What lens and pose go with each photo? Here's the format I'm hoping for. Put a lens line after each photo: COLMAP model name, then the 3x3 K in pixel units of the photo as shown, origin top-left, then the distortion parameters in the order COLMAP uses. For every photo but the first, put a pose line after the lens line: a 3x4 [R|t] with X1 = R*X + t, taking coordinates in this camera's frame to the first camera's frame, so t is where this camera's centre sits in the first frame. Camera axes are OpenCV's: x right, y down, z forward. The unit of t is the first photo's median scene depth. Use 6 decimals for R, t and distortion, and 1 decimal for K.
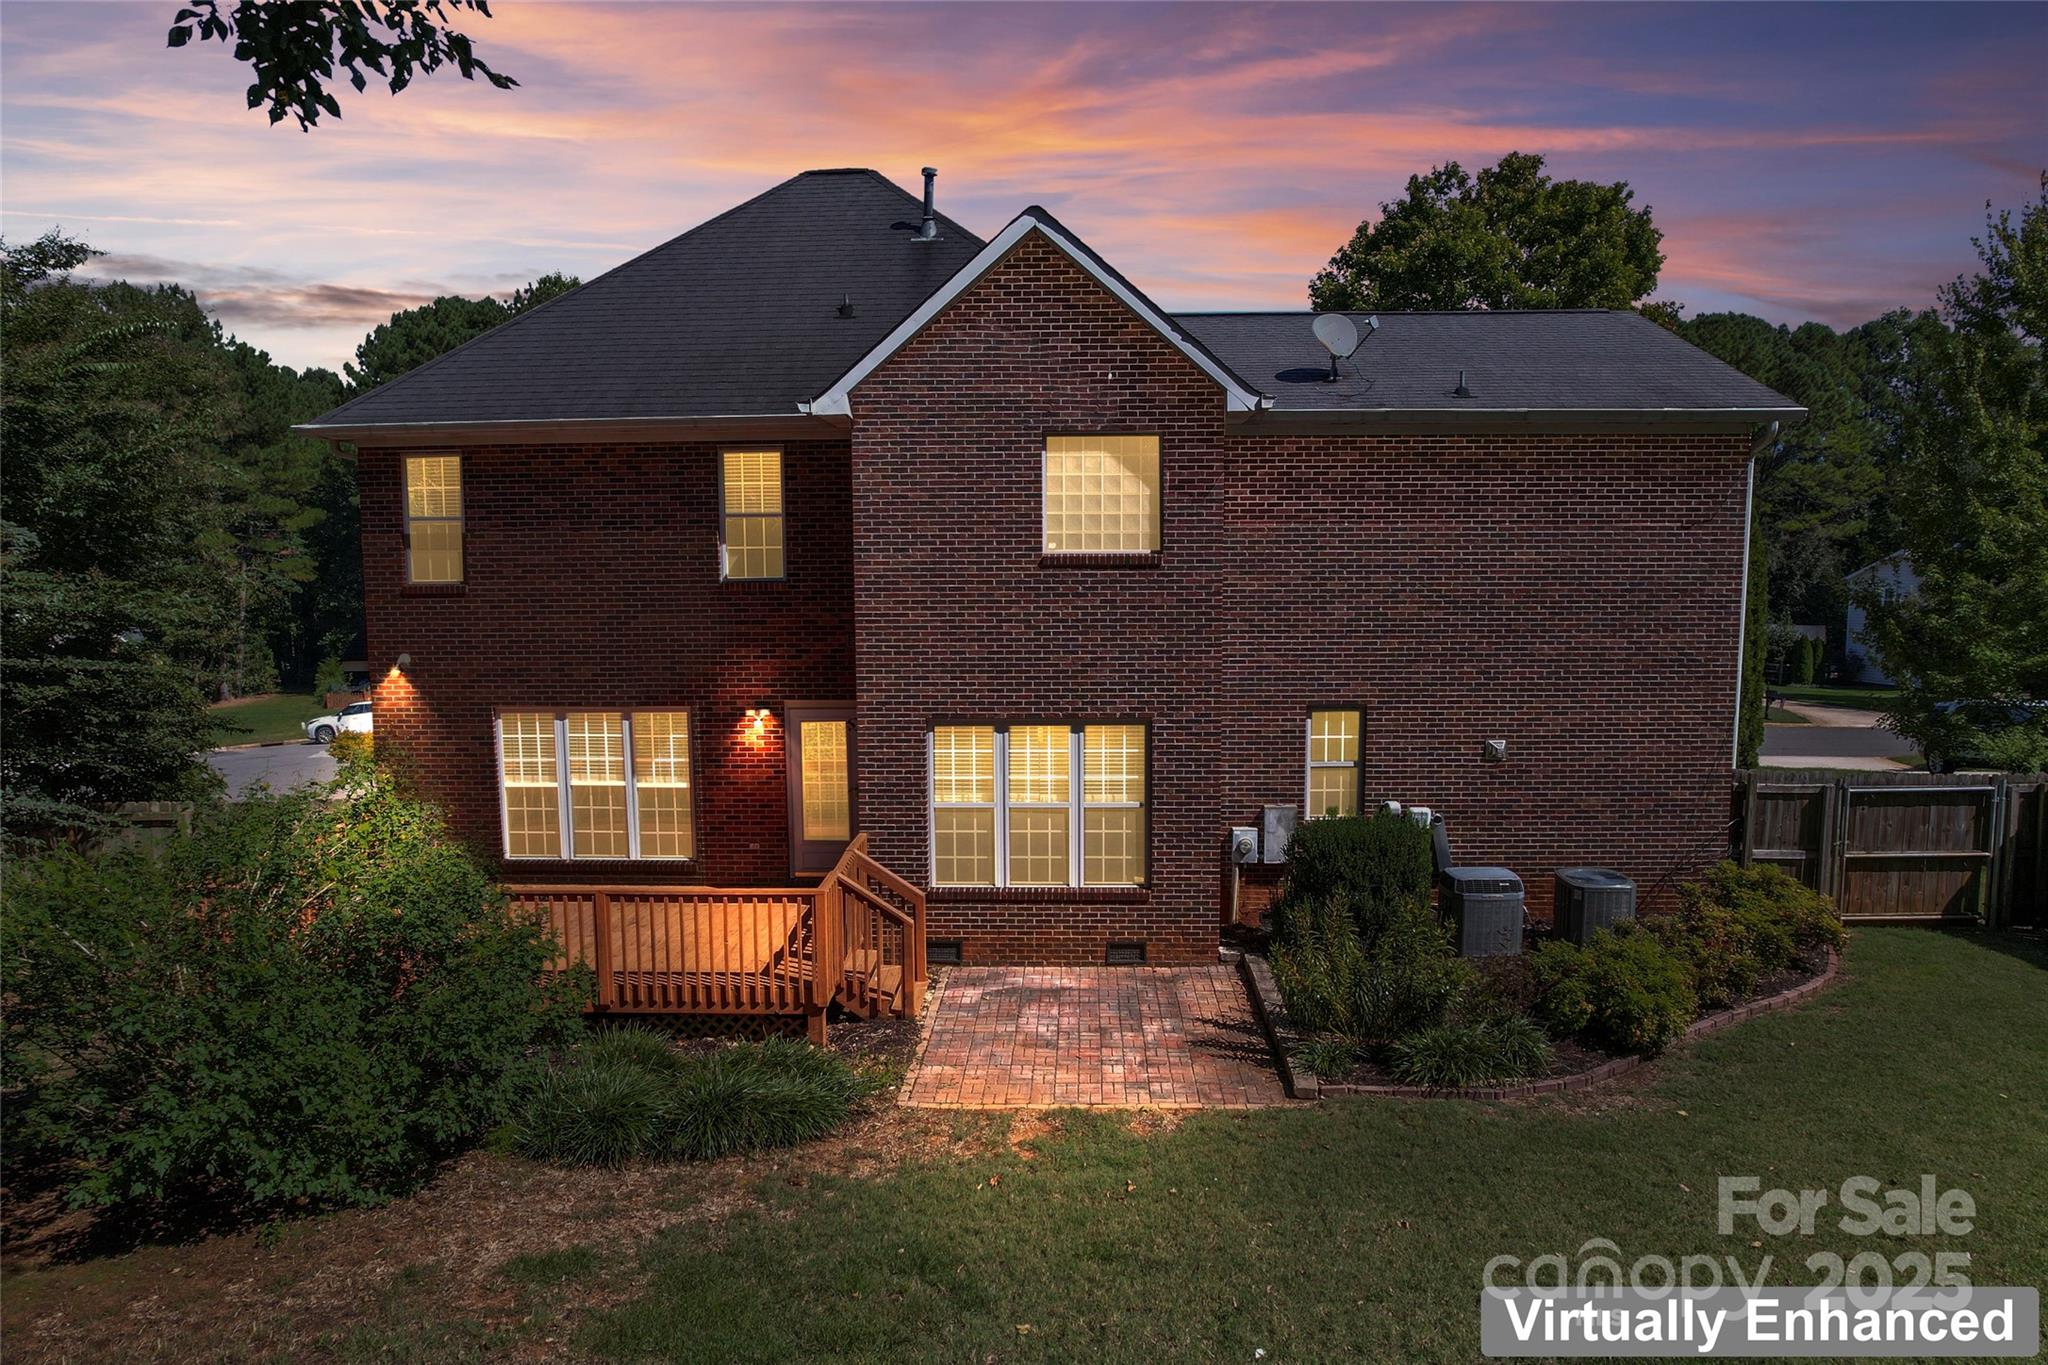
lens RADIAL K [[1307.7, 0, 1028.4], [0, 1307.7, 708.4], [0, 0, 1]] dist [-0.064648, 0.051719]
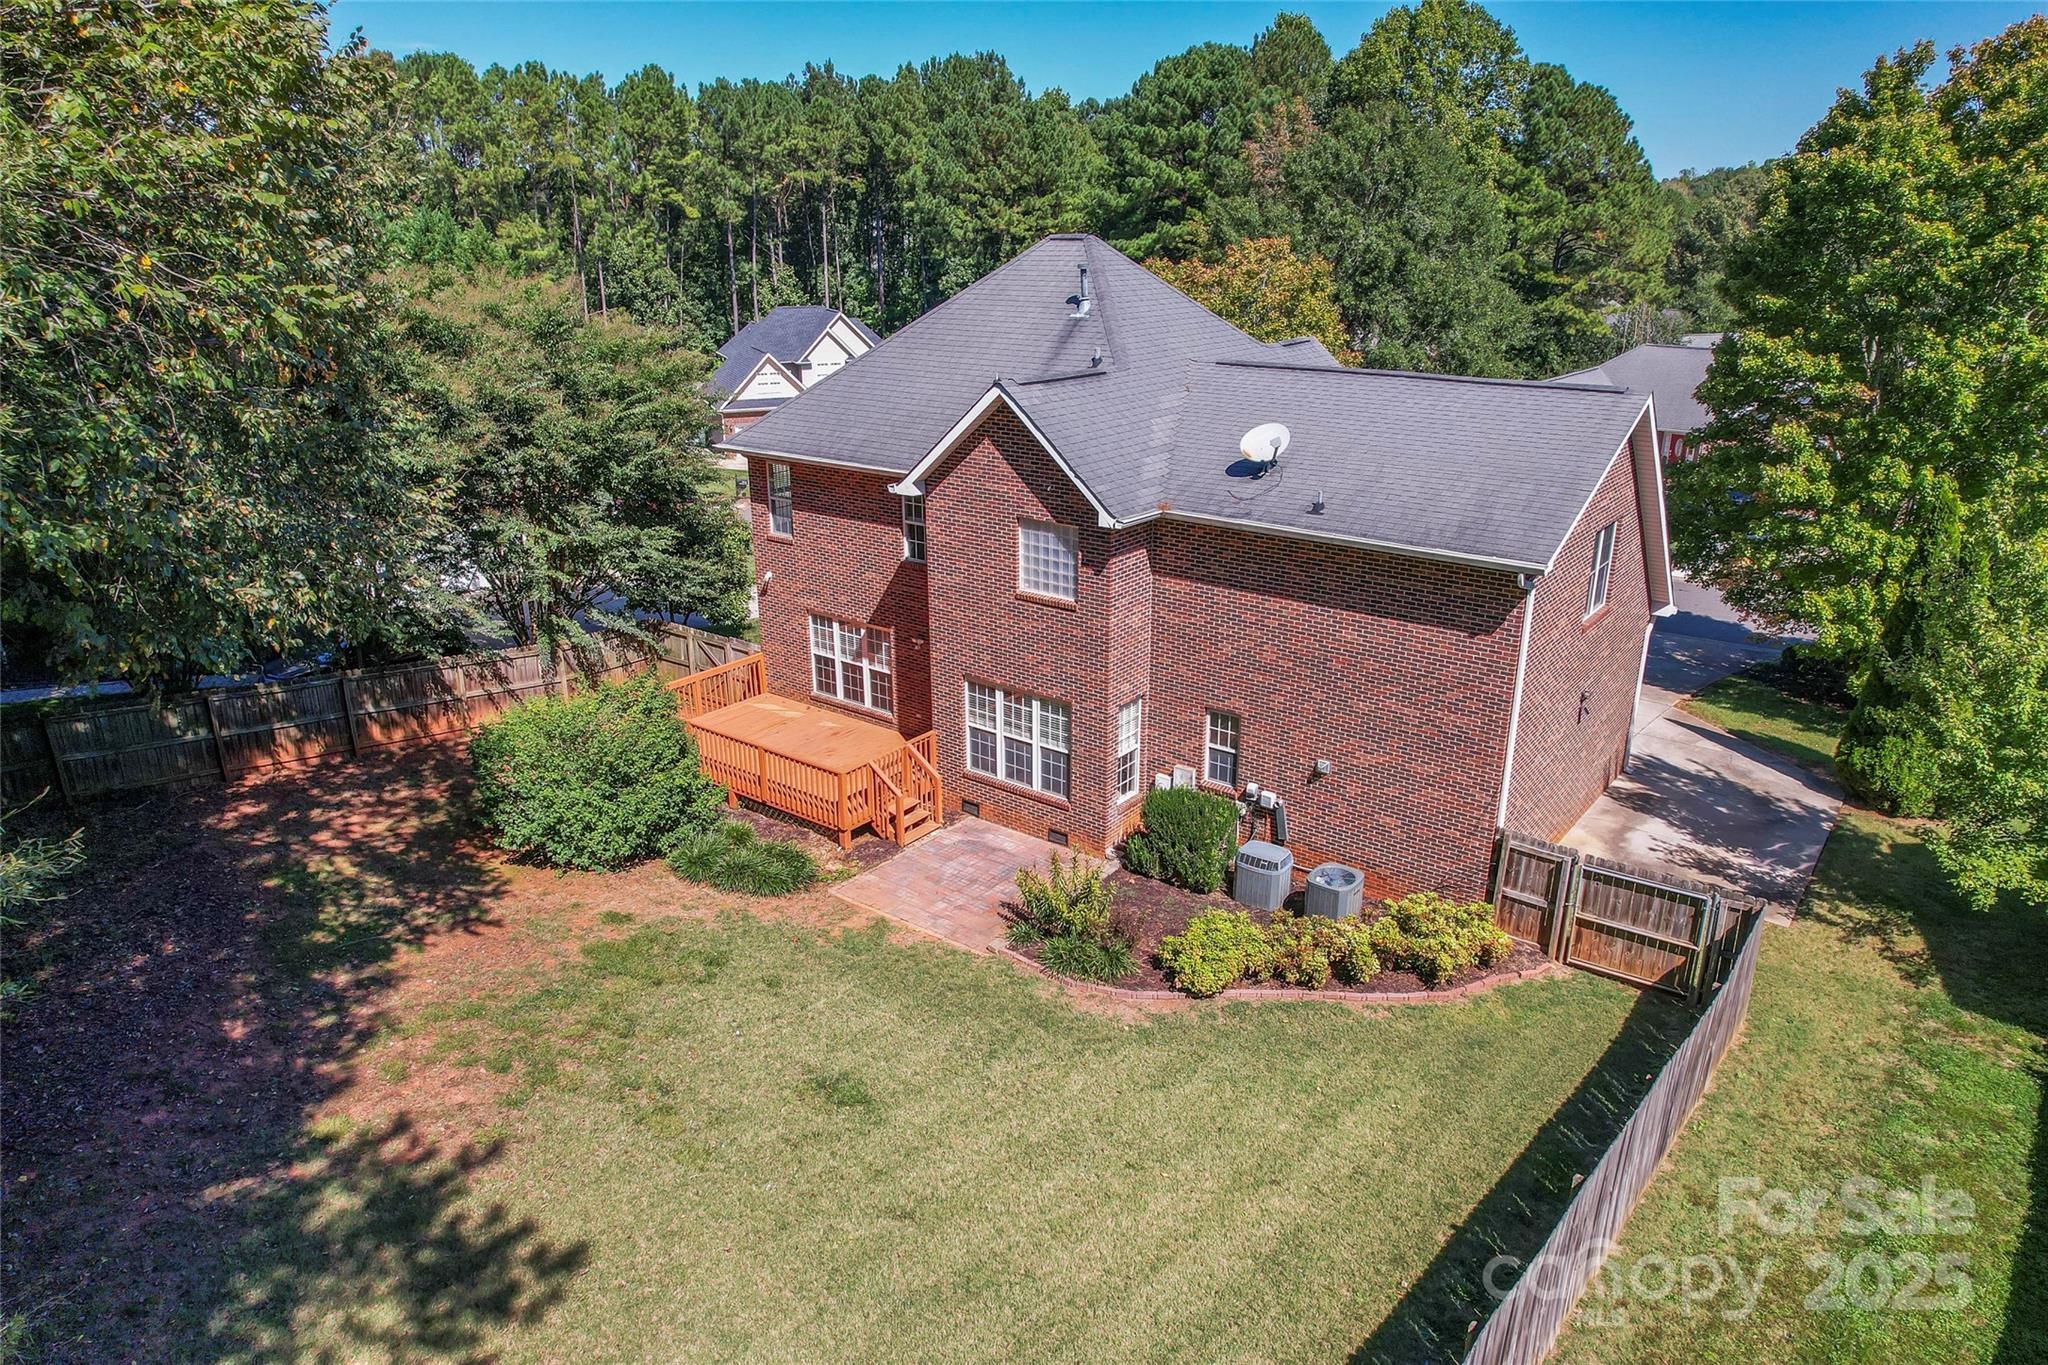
lens RADIAL K [[1307.7, 0, 1028.4], [0, 1307.7, 708.4], [0, 0, 1]] dist [-0.064648, 0.051719]
pose [[0.812047, 0.209983, -0.544505, 0.918471], [-0.070837, 0.961592, 0.265185, -0.402939], [0.579276, -0.176771, 0.795733, -0.287630]]
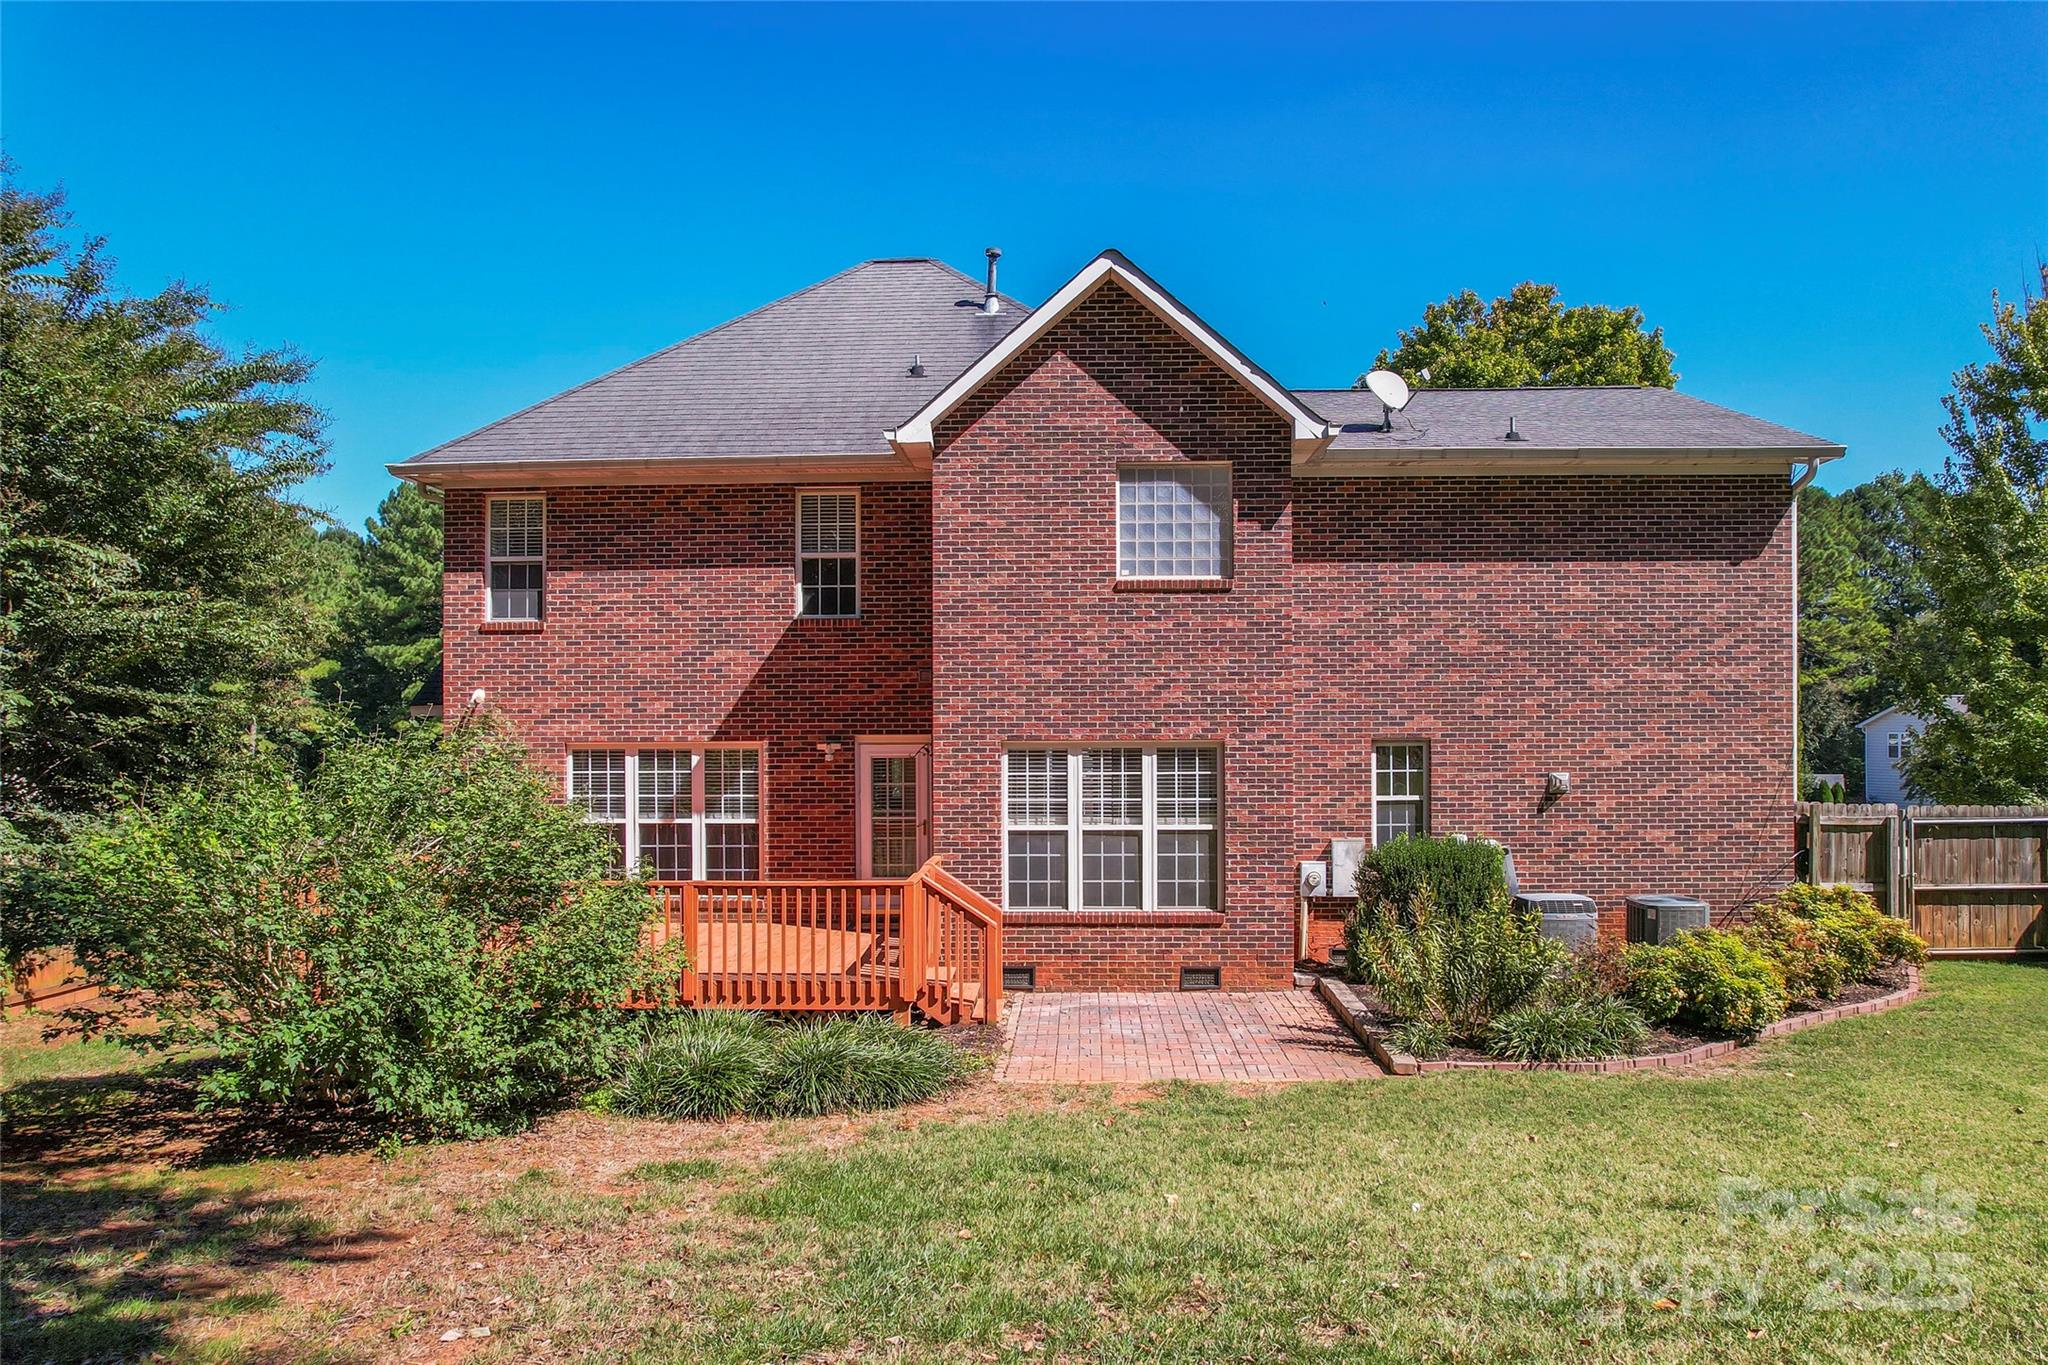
lens RADIAL K [[1327.1, 0, 1030.1], [0, 1327.1, 727.7], [0, 0, 1]] dist [-0.070106, 0.060328]
pose [[0.999999, 0.001351, 0.000179, -0.057002], [-0.001319, 0.992641, -0.121086, 0.124262], [-0.000341, 0.121085, 0.992642, -0.022675]]
